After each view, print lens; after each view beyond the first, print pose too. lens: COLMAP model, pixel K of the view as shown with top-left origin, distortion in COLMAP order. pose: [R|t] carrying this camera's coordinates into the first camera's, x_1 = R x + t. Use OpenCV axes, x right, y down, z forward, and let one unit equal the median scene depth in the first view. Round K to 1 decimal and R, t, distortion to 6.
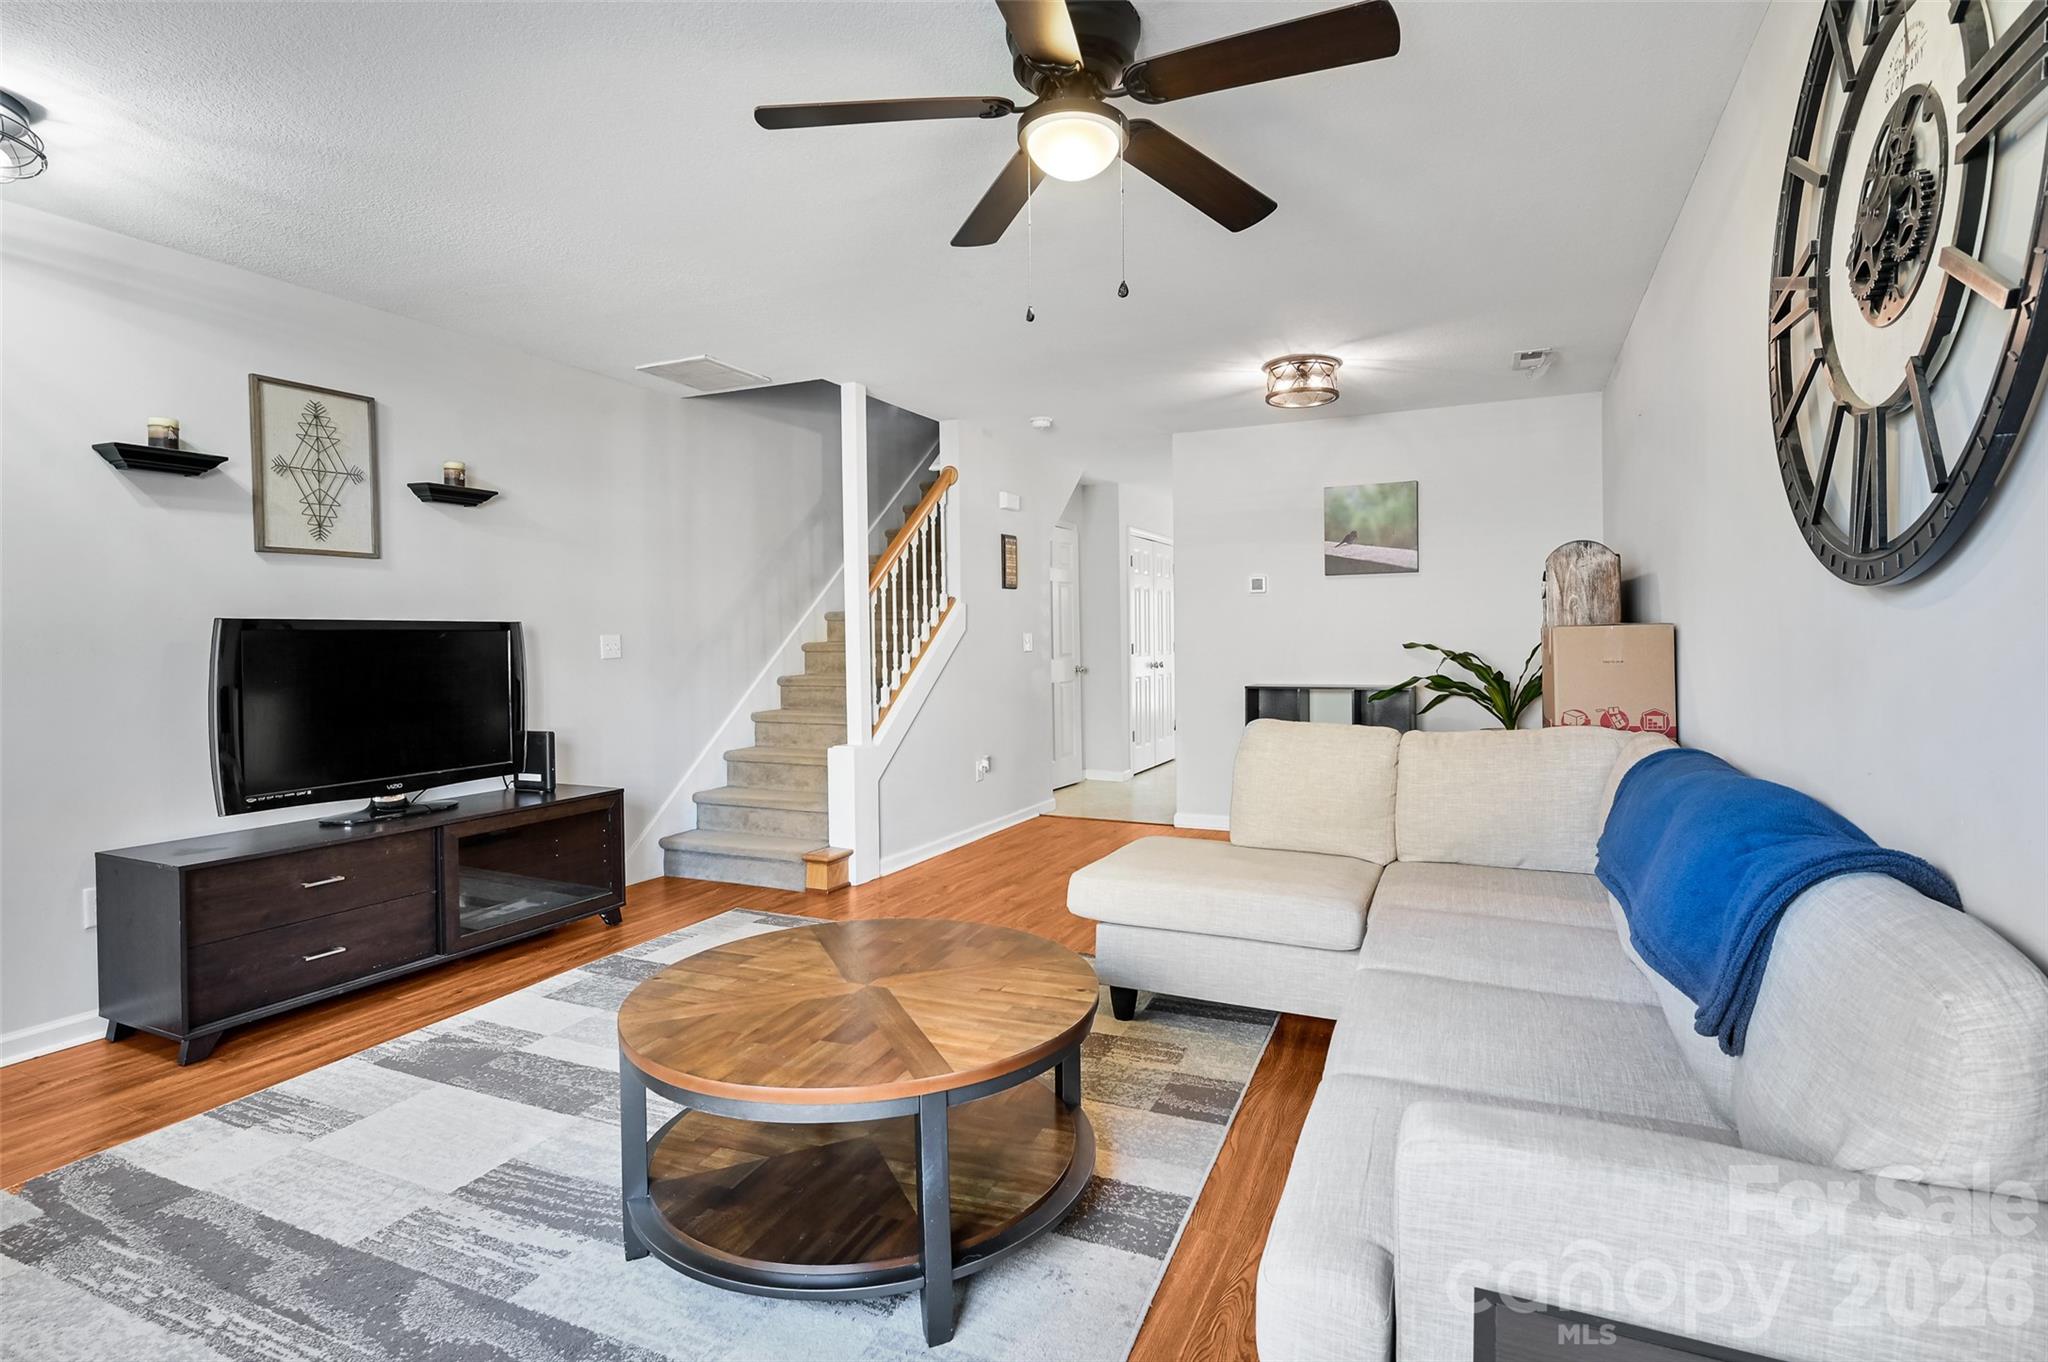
lens RADIAL K [[985.4, 0, 1037.6], [0, 985.4, 657.8], [0, 0, 1]] dist [-0.001829, -0.000455]
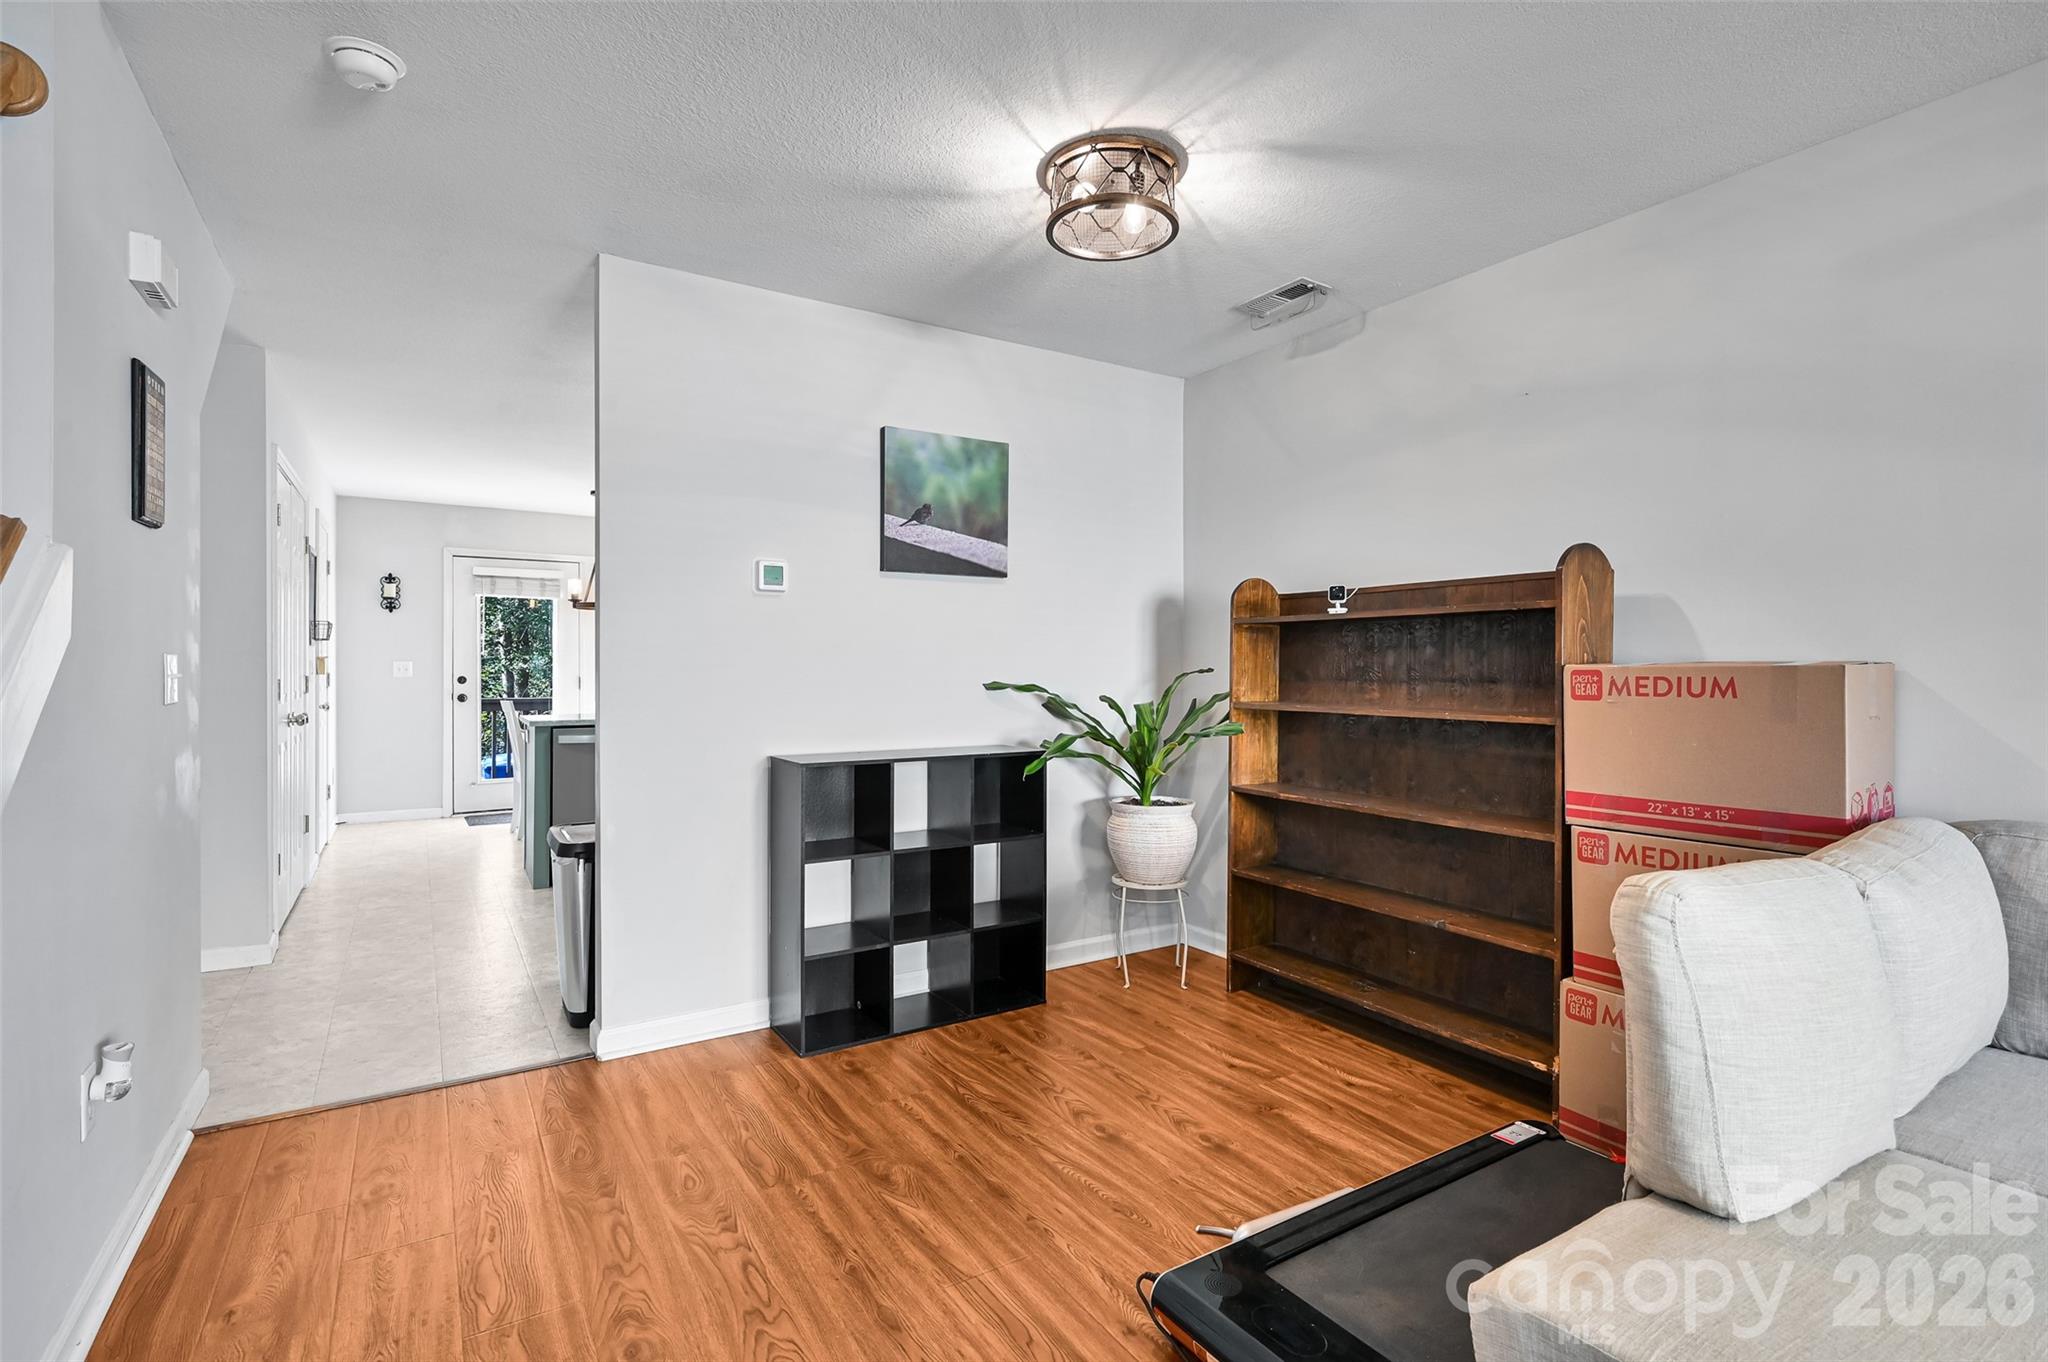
lens RADIAL K [[956.5, 0, 1023.9], [0, 956.5, 672.5], [0, 0, 1]] dist [0.000868, 0.000098]
pose [[0.542353, 0.009032, 0.840102, -0.217457], [0.006299, 0.999870, -0.014816, -0.015852], [-0.840127, 0.013327, 0.542226, 0.848424]]
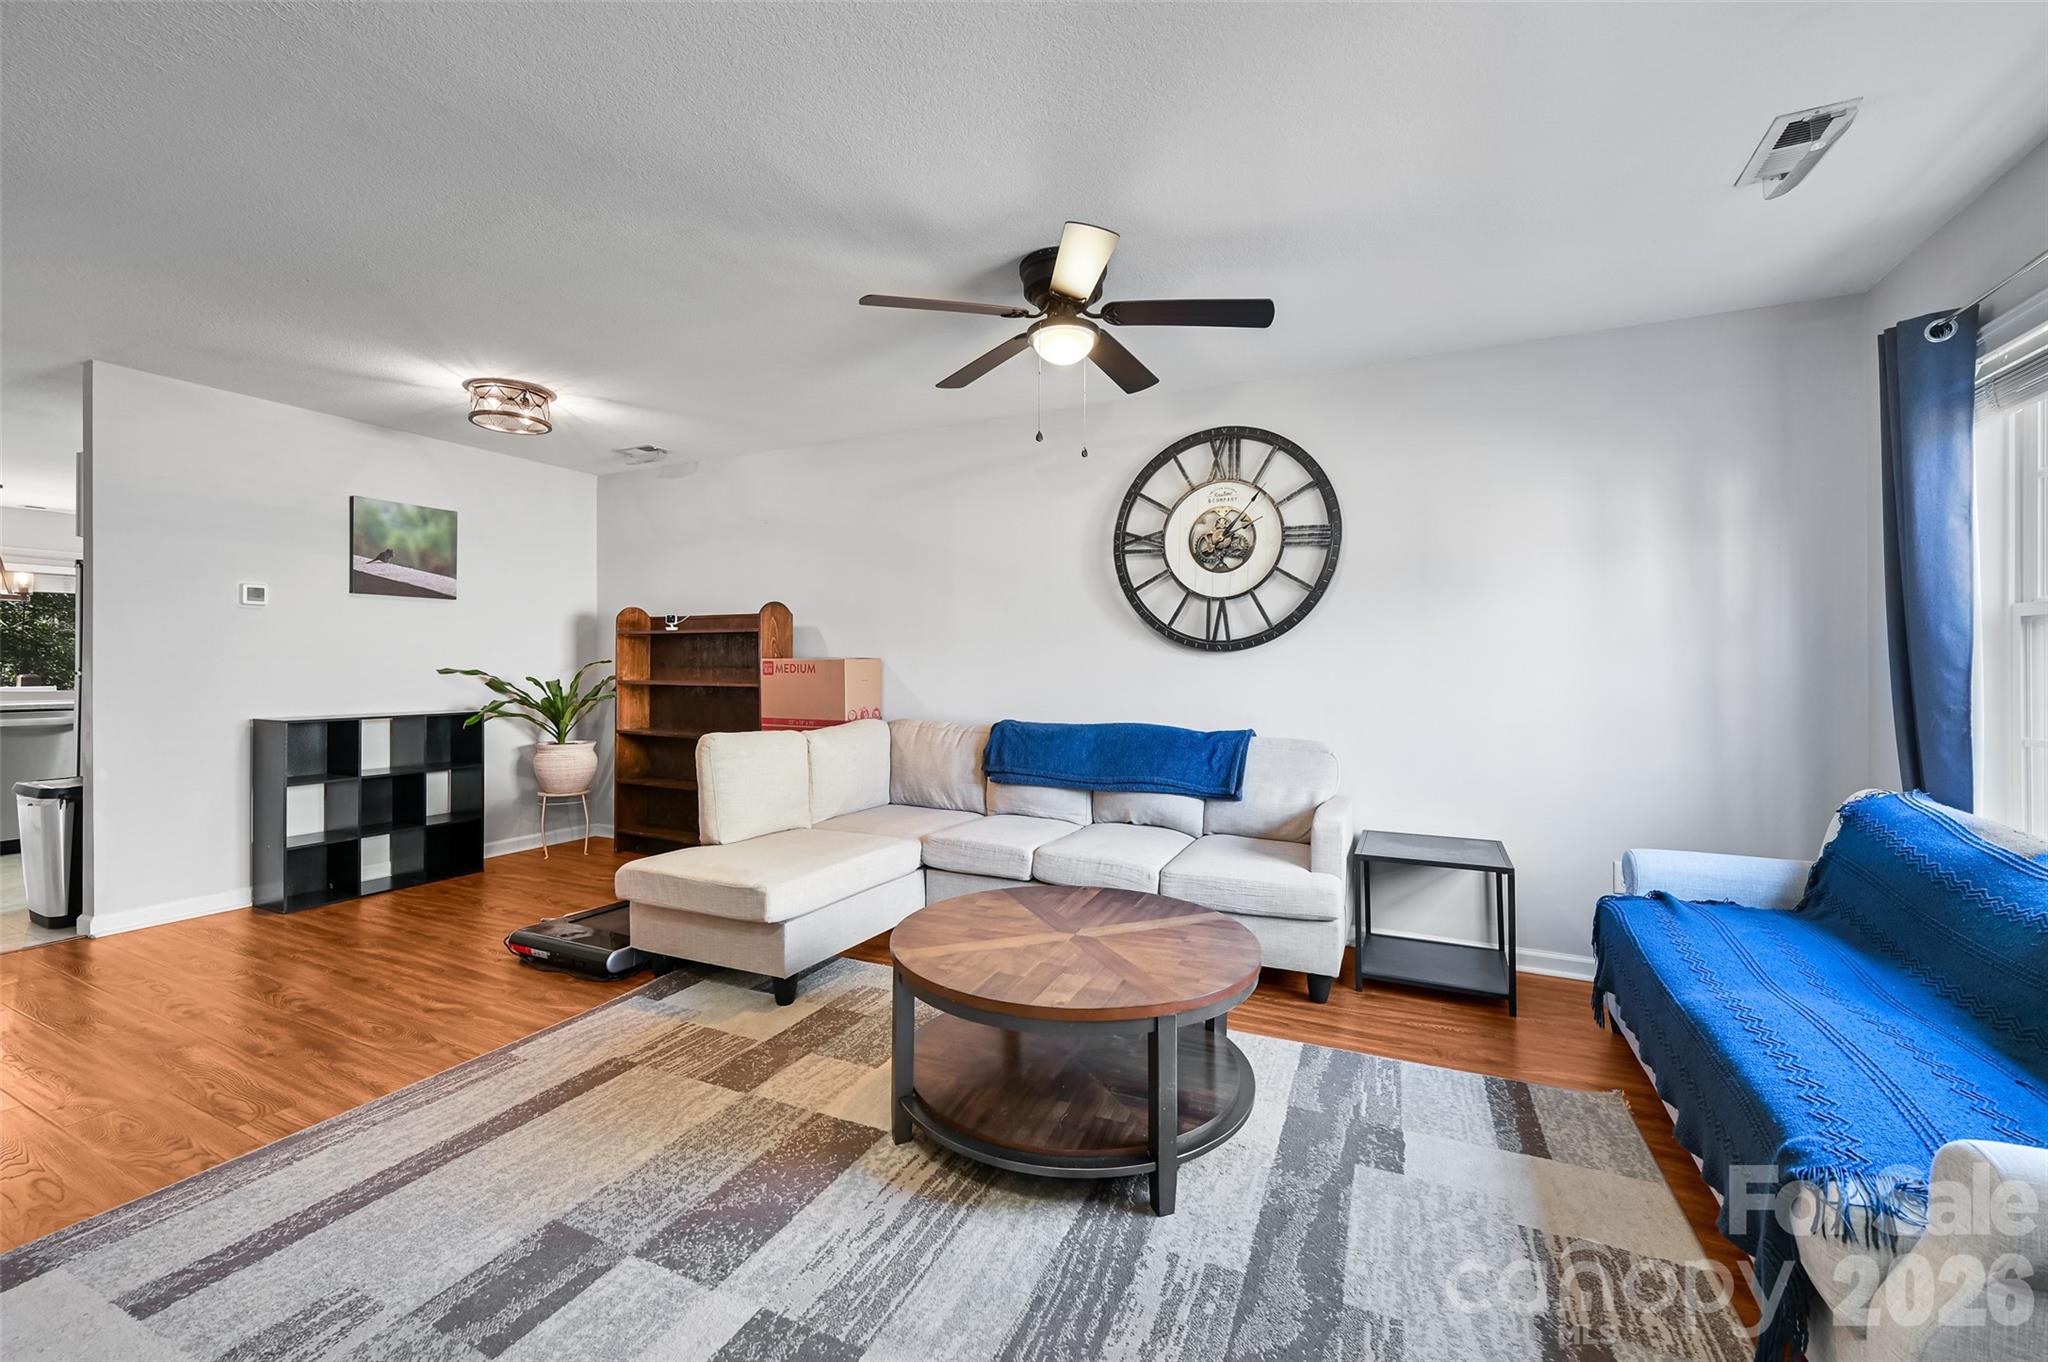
lens RADIAL K [[823.0, 0, 1025.7], [0, 823.0, 664.3], [0, 0, 1]] dist [-0.002007, 0.000091]
pose [[0.026013, 0.010499, 0.999606, -0.616207], [0.012313, 0.999866, -0.010822, -0.003747], [-0.999586, 0.012590, 0.025880, 0.511341]]
